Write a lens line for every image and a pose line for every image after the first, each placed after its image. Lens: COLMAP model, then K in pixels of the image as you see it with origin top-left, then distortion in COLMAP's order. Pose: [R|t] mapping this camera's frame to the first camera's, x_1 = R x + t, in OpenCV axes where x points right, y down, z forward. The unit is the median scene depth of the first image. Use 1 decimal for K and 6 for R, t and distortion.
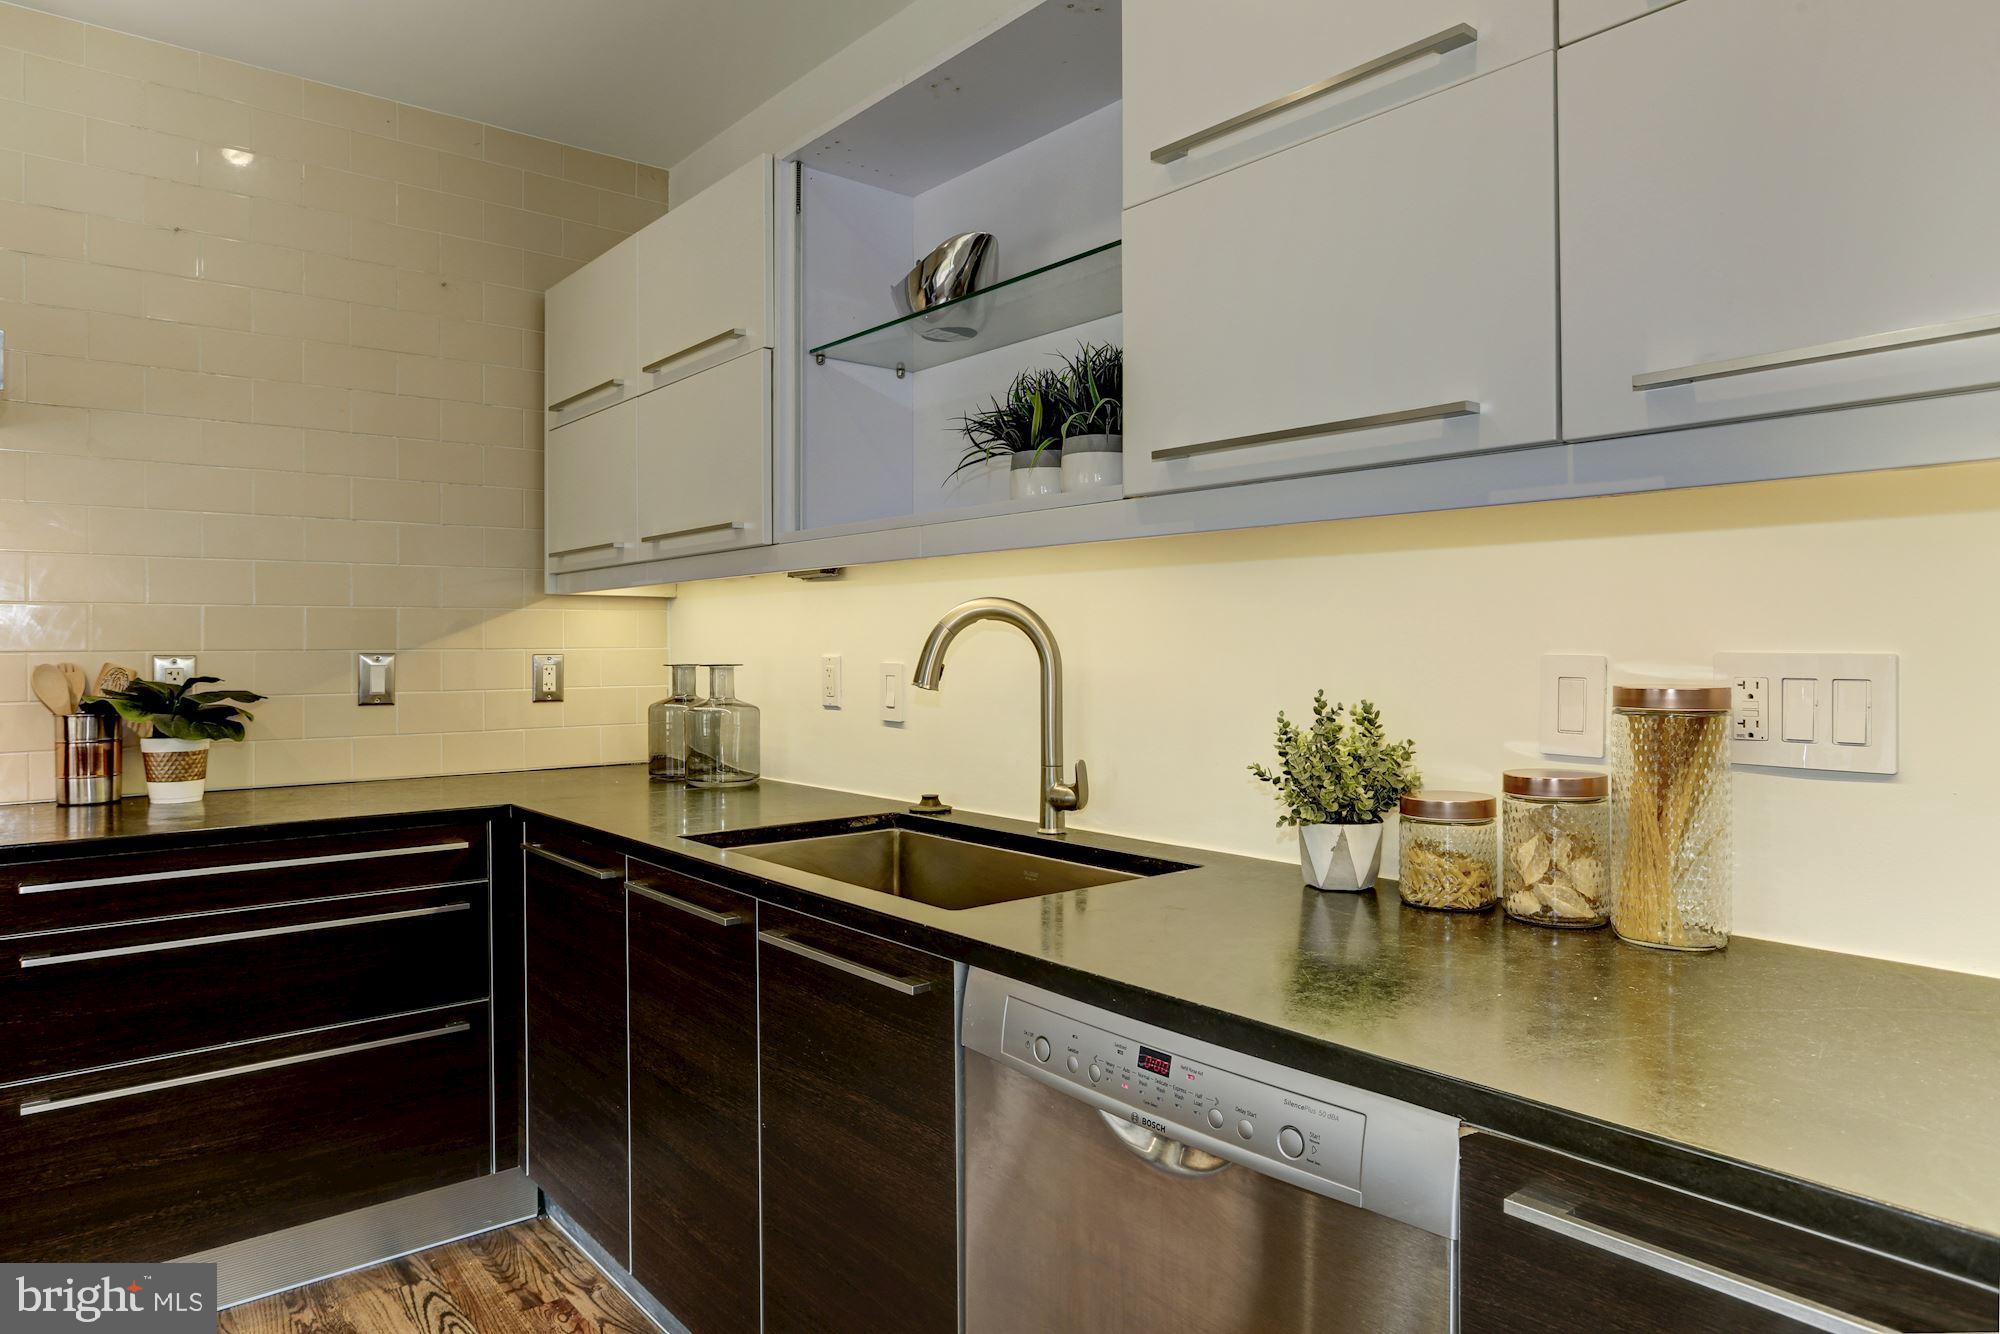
lens RADIAL K [[1205.6, 0, 984.6], [0, 1205.6, 650.2], [0, 0, 1]] dist [-0.031597, 0.007413]
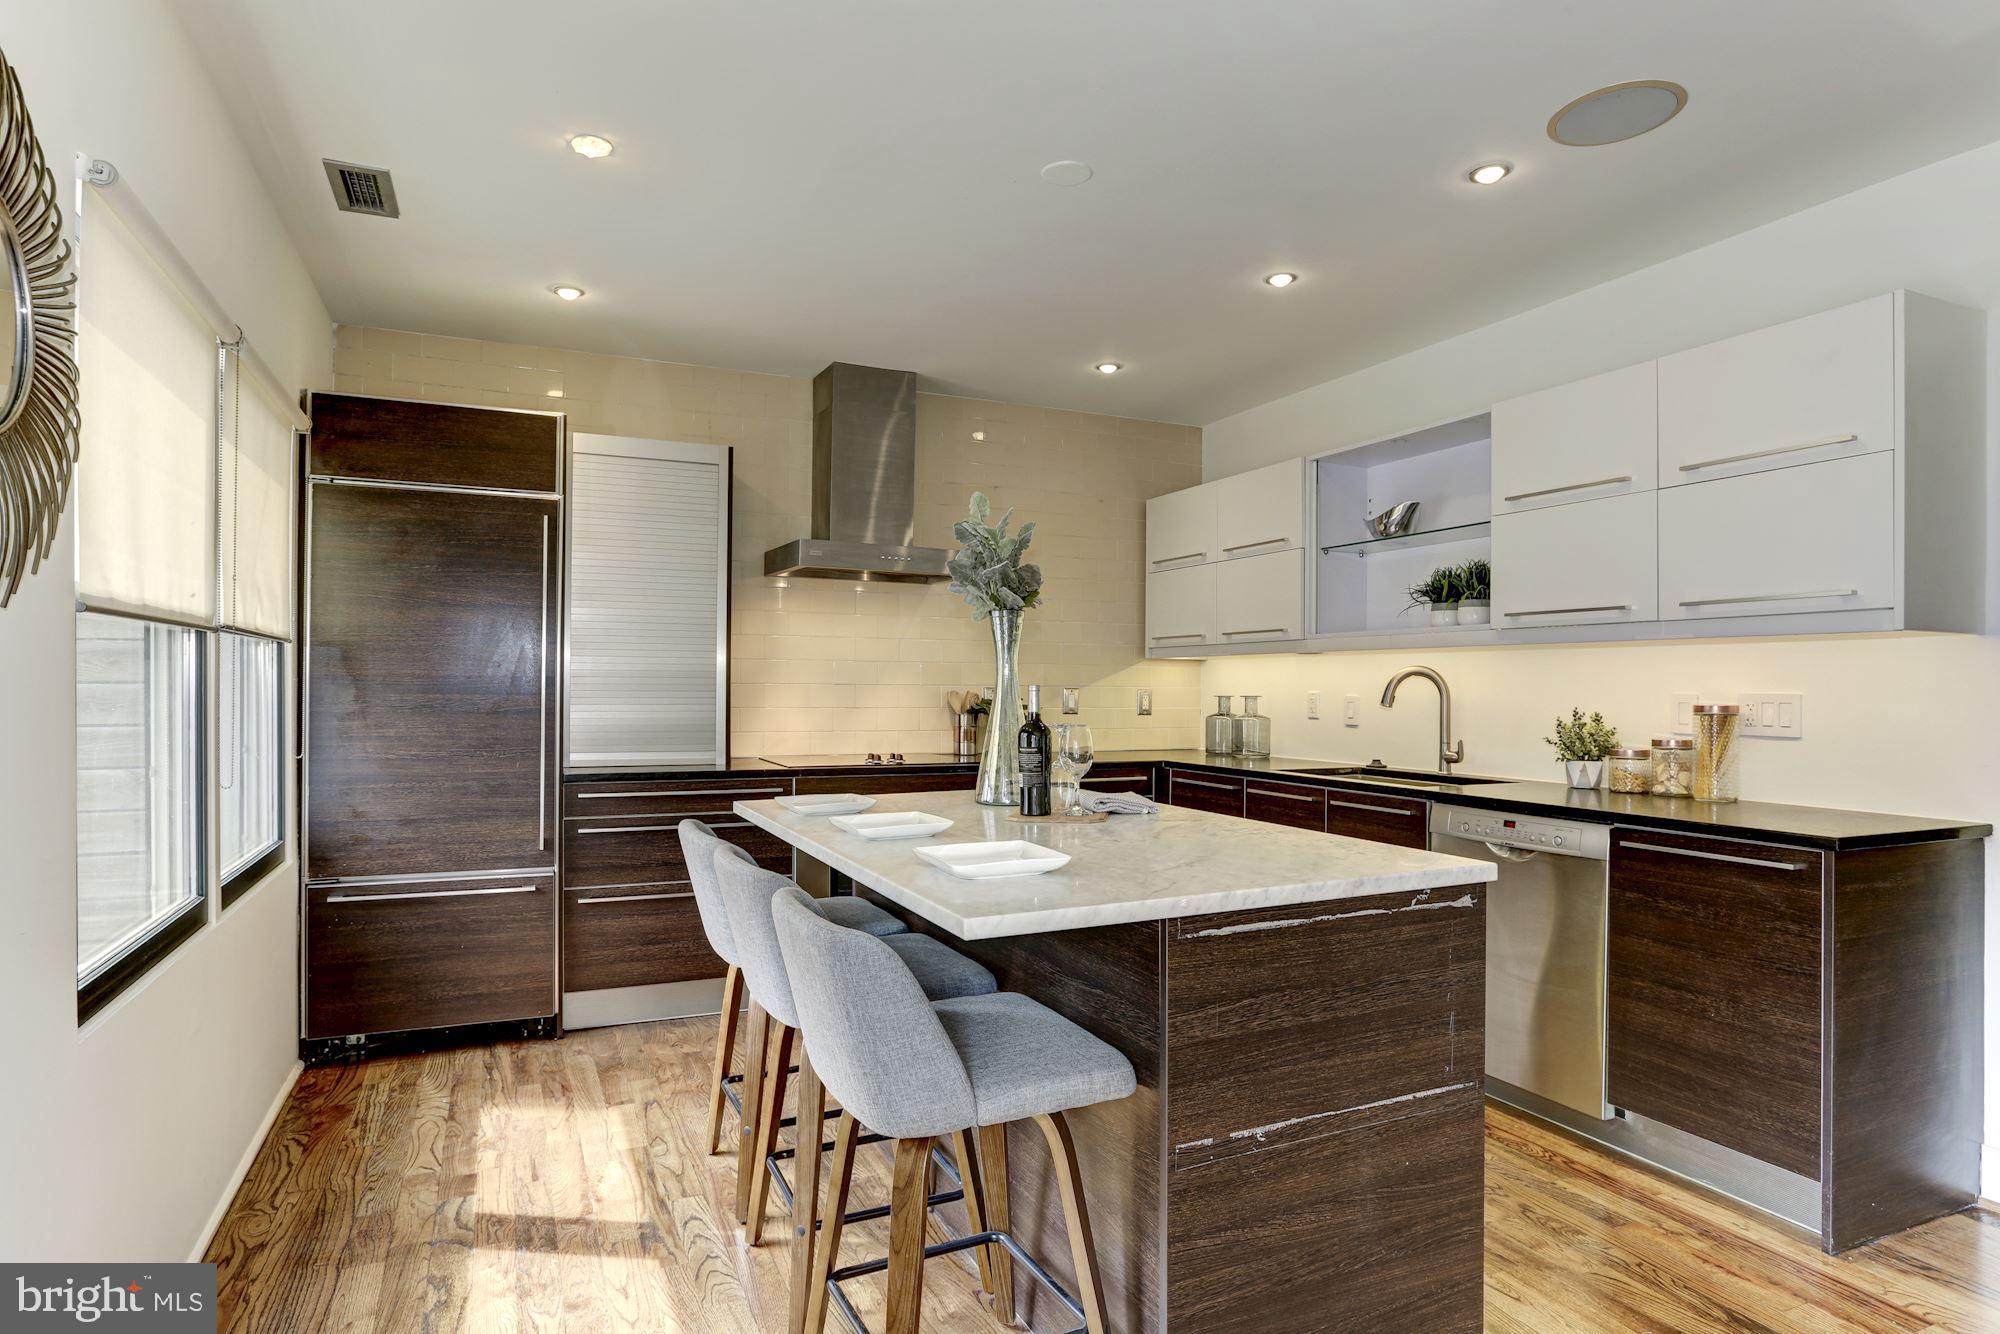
lens RADIAL K [[1056.9, 0, 998.6], [0, 1056.9, 688.7], [0, 0, 1]] dist [-0.030689, 0.006540]
pose [[0.965874, 0.011615, -0.258751, -0.214309], [-0.012430, 0.999922, -0.001511, 0.009606], [0.258713, 0.004676, 0.965943, -0.960769]]
